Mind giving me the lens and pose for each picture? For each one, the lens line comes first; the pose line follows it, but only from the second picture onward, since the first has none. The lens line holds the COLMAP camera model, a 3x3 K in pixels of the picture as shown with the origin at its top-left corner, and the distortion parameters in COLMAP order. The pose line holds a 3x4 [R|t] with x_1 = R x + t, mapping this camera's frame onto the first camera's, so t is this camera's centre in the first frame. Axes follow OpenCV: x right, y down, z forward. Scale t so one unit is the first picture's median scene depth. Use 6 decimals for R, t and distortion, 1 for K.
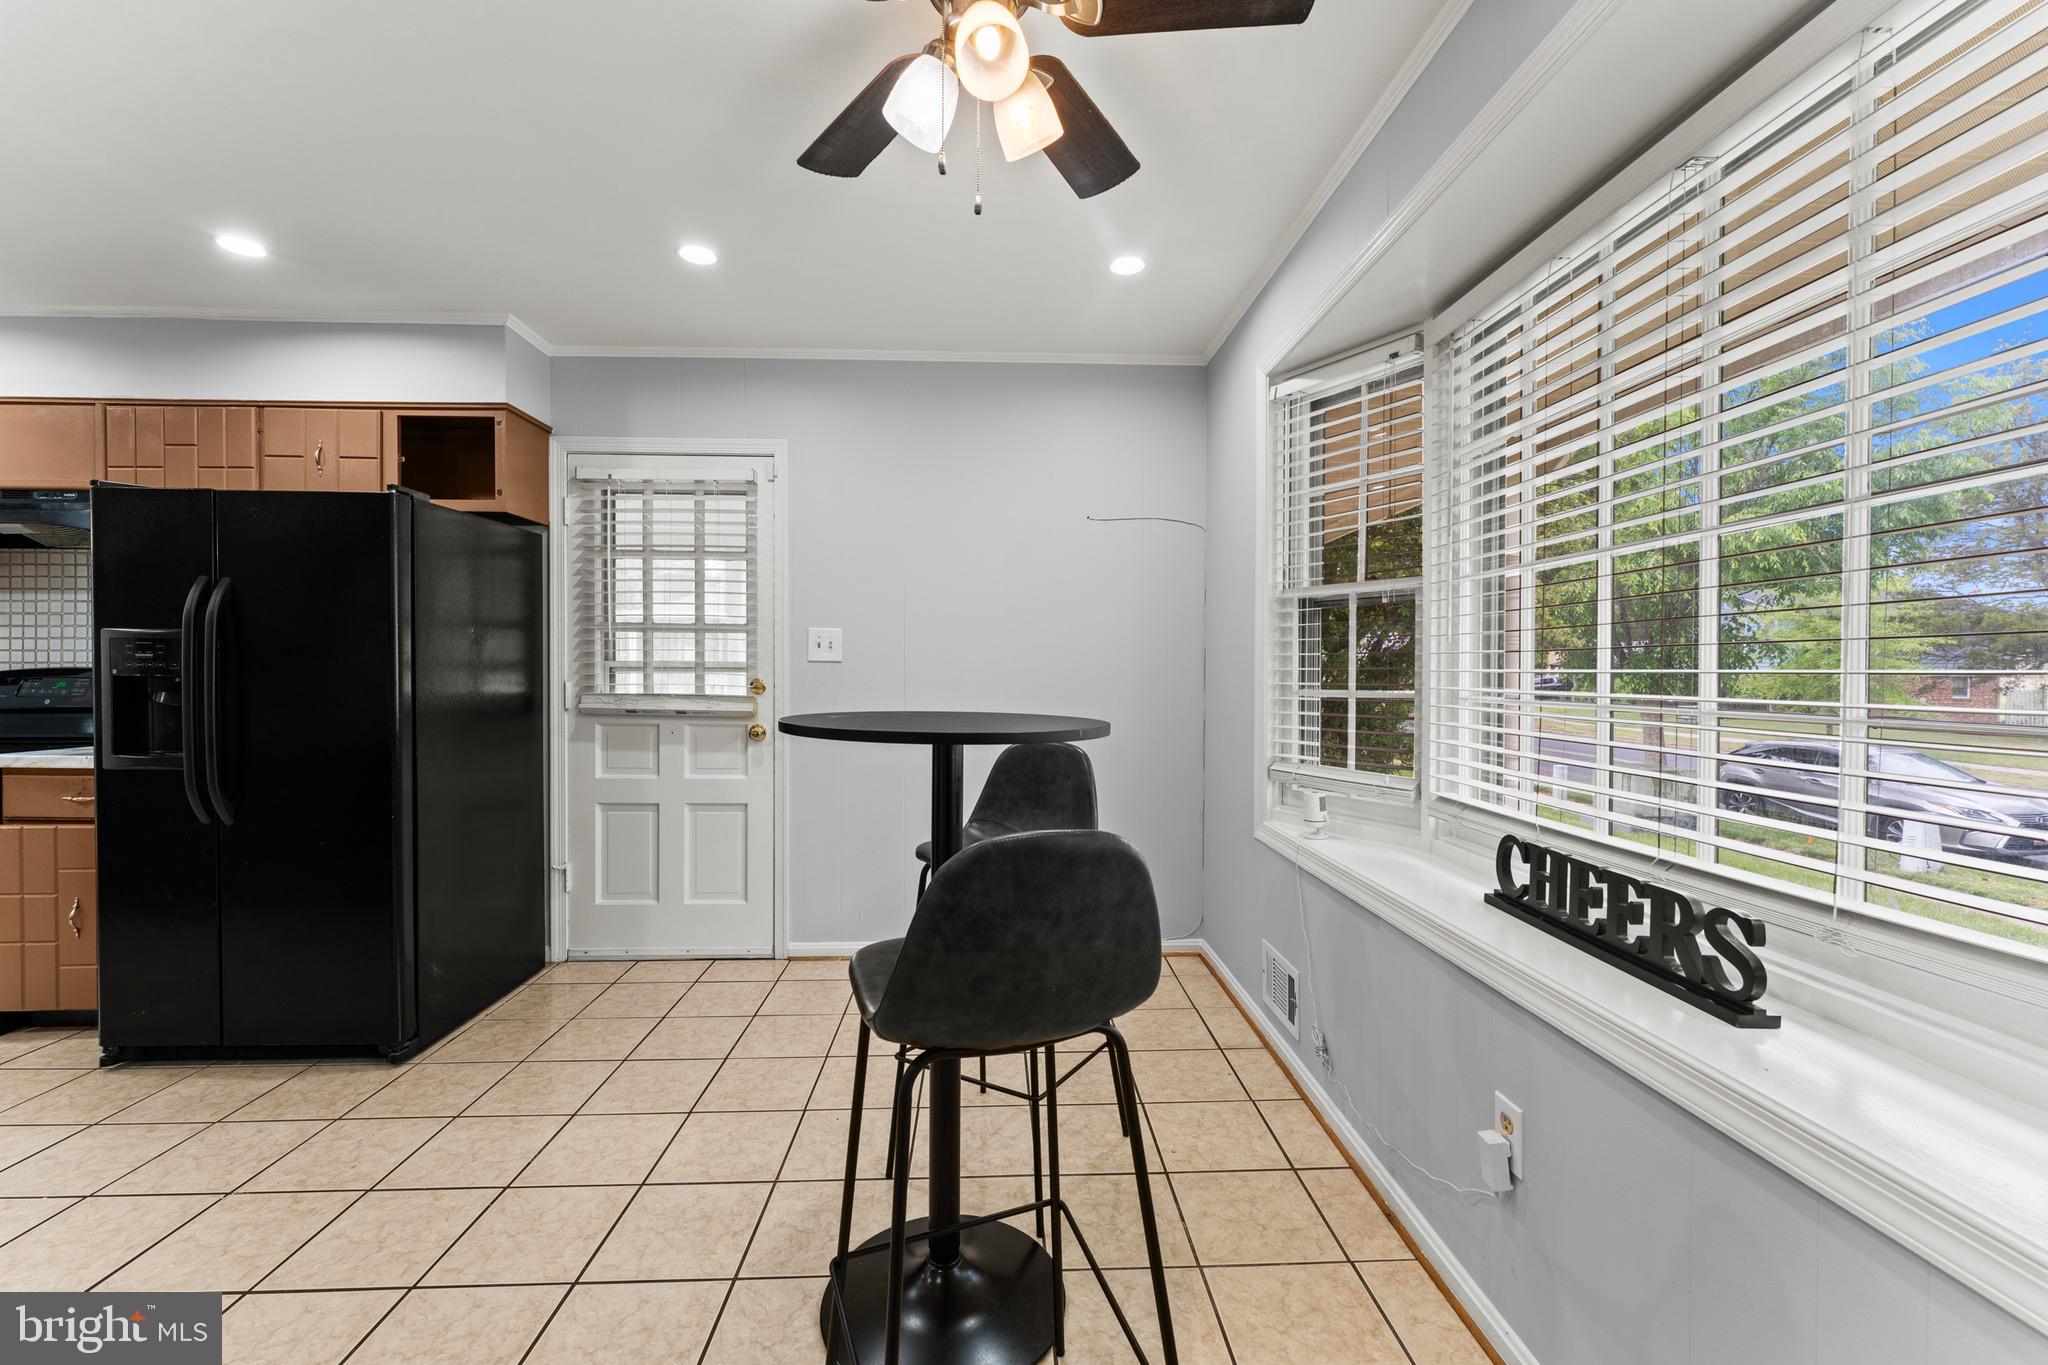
lens RADIAL K [[826.2, 0, 985.0], [0, 826.2, 681.2], [0, 0, 1]] dist [-0.000634, -0.000040]
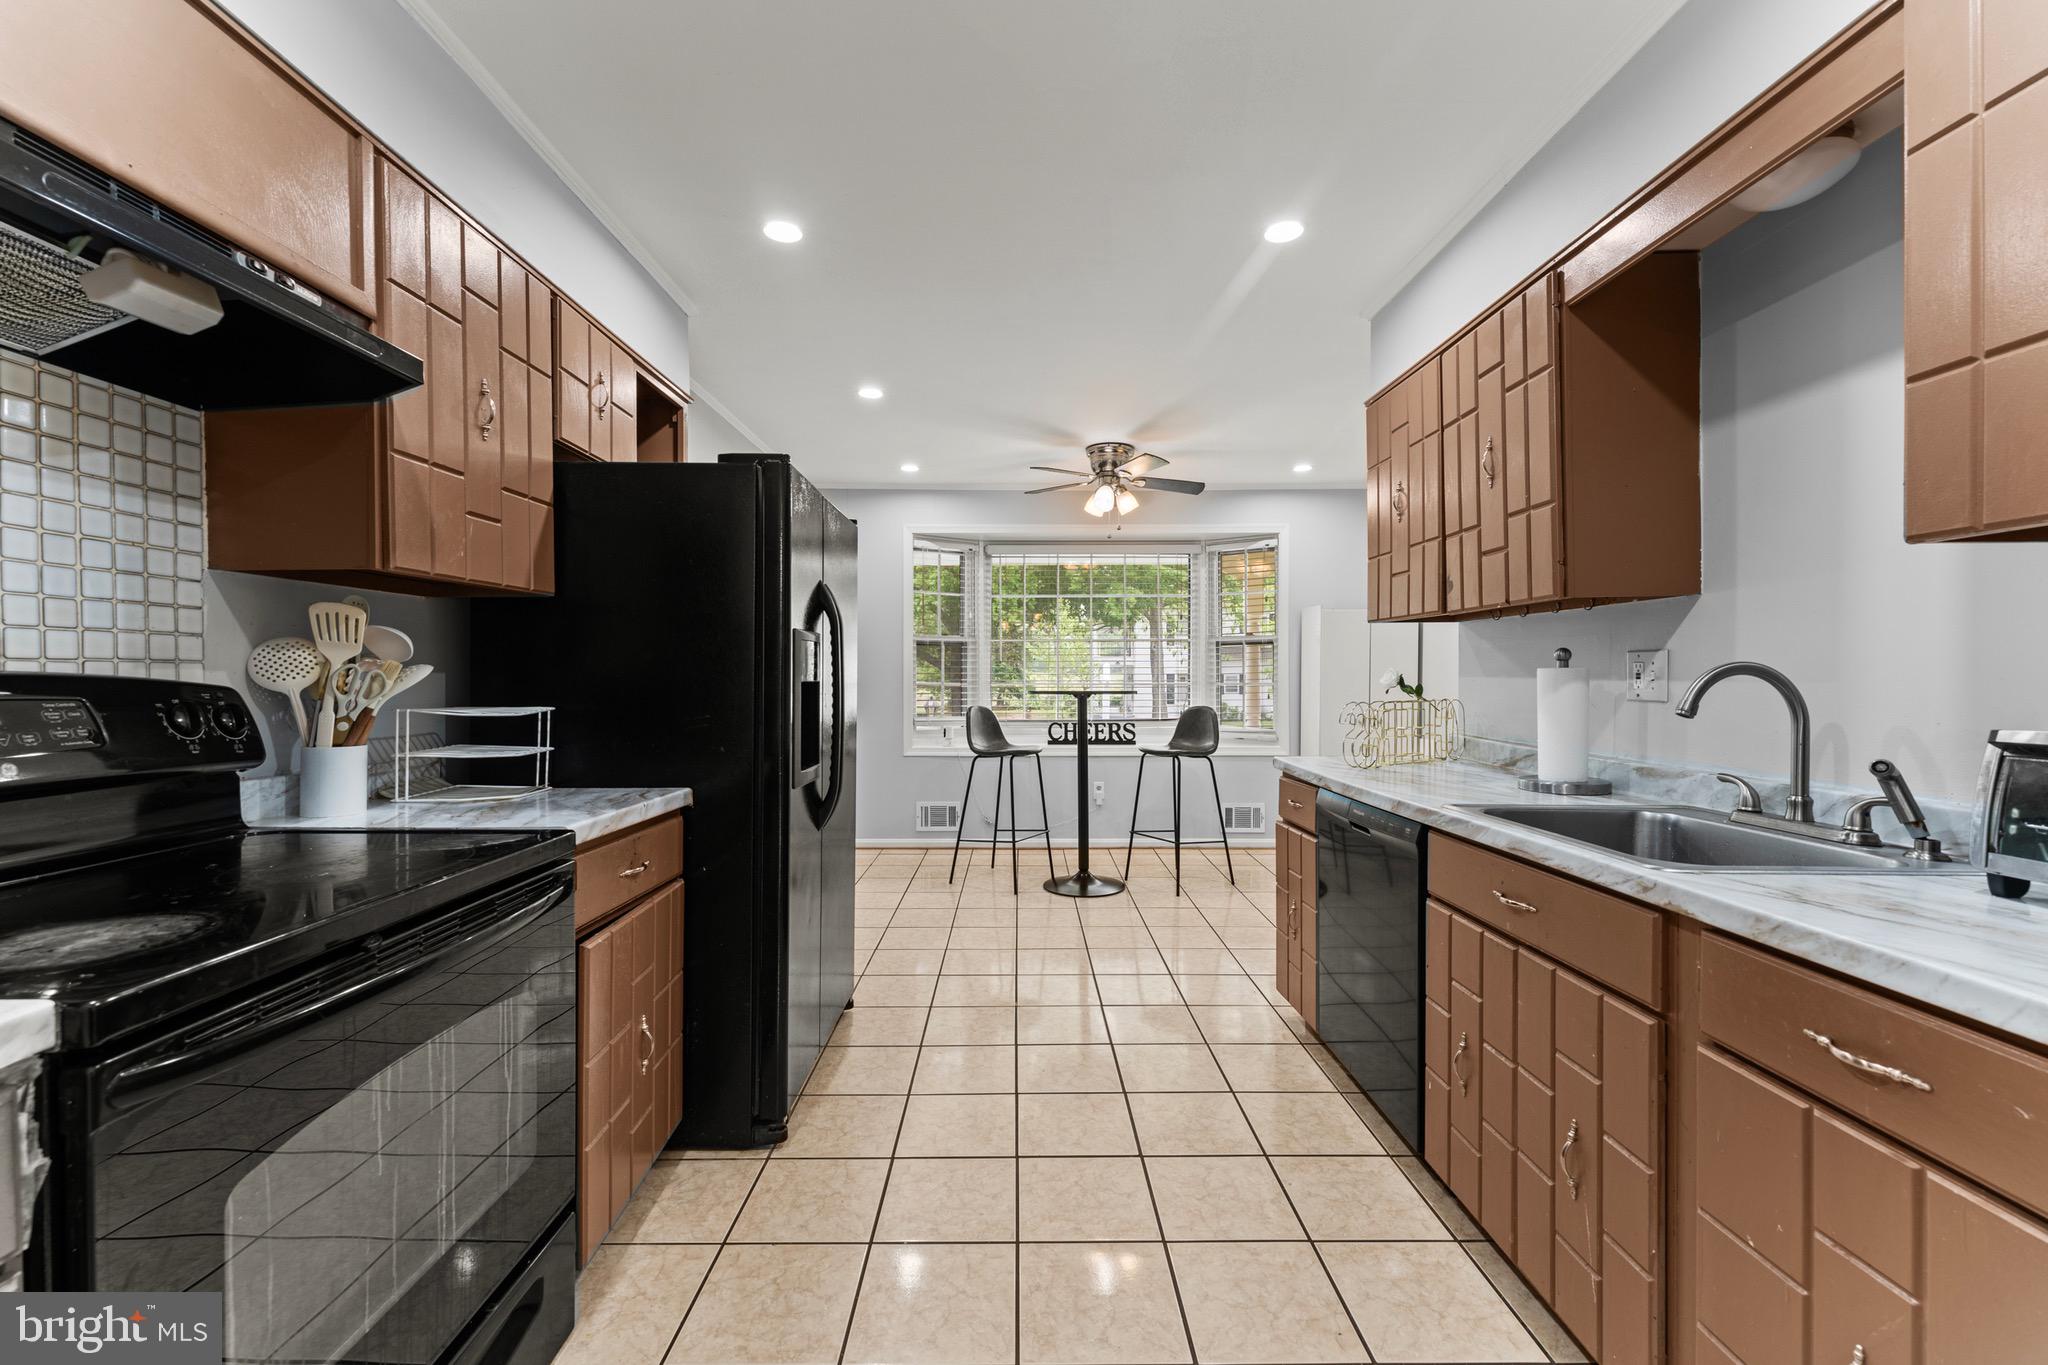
lens RADIAL K [[823.1, 0, 1034.1], [0, 823.1, 682.4], [0, 0, 1]] dist [0.001822, 0.000326]
pose [[-0.004674, -0.009028, 0.999948, -1.347302], [0.018076, 0.999795, 0.009111, -0.006336], [-0.999826, 0.018117, -0.004509, 0.533244]]
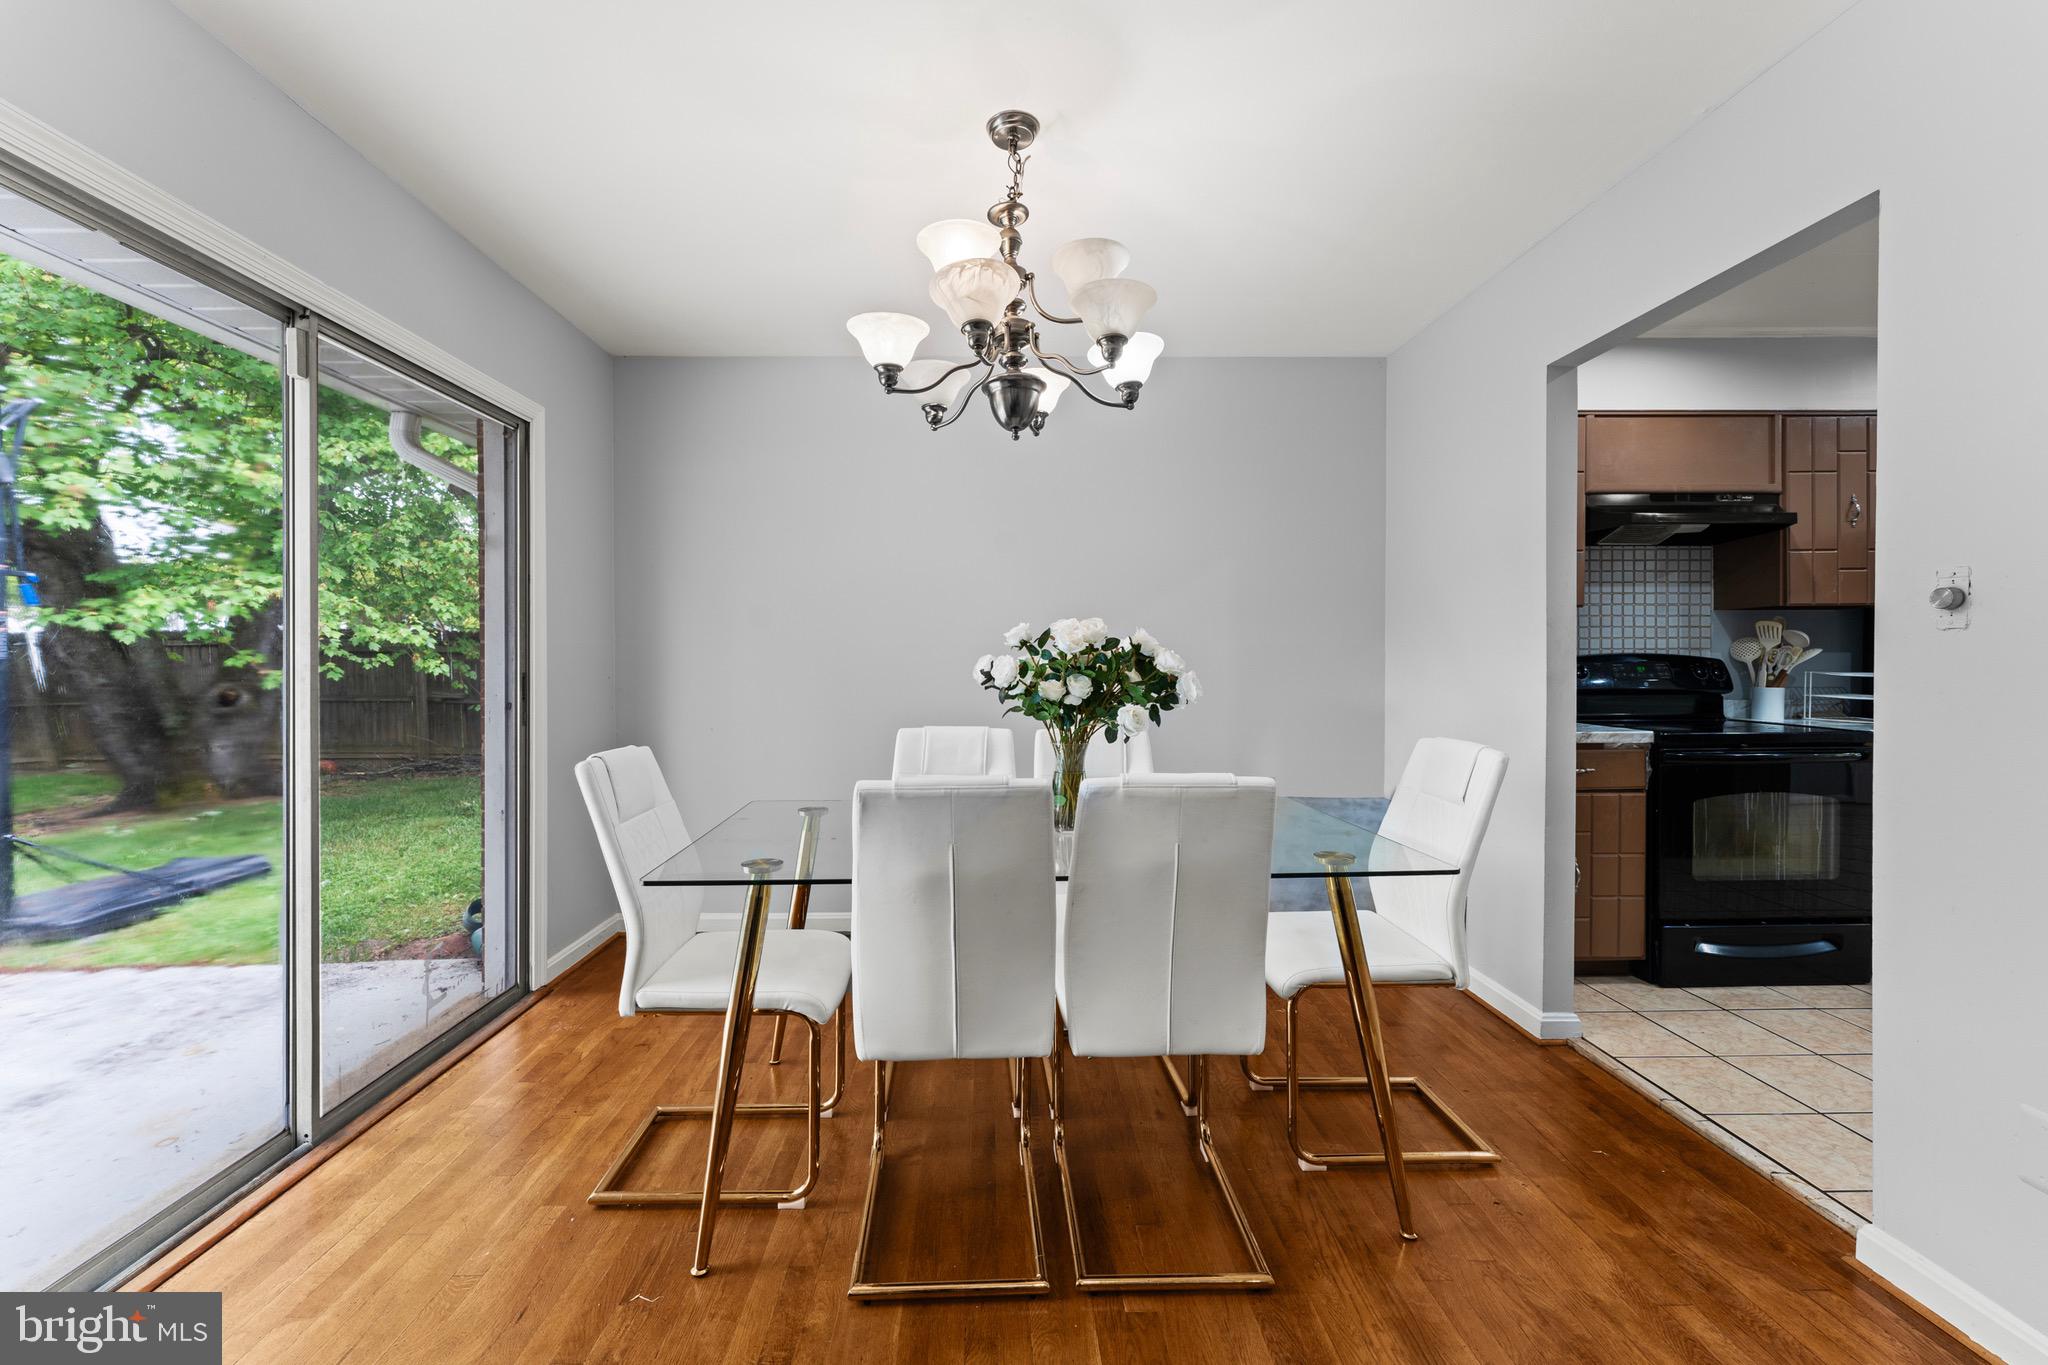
lens RADIAL K [[825.4, 0, 983.5], [0, 825.4, 664.6], [0, 0, 1]] dist [0.000439, 0.000106]
pose [[0.999990, -0.003508, 0.002735, -1.820345], [0.003532, 0.999954, -0.008868, 0.004747], [-0.002703, 0.008878, 0.999957, -0.055180]]
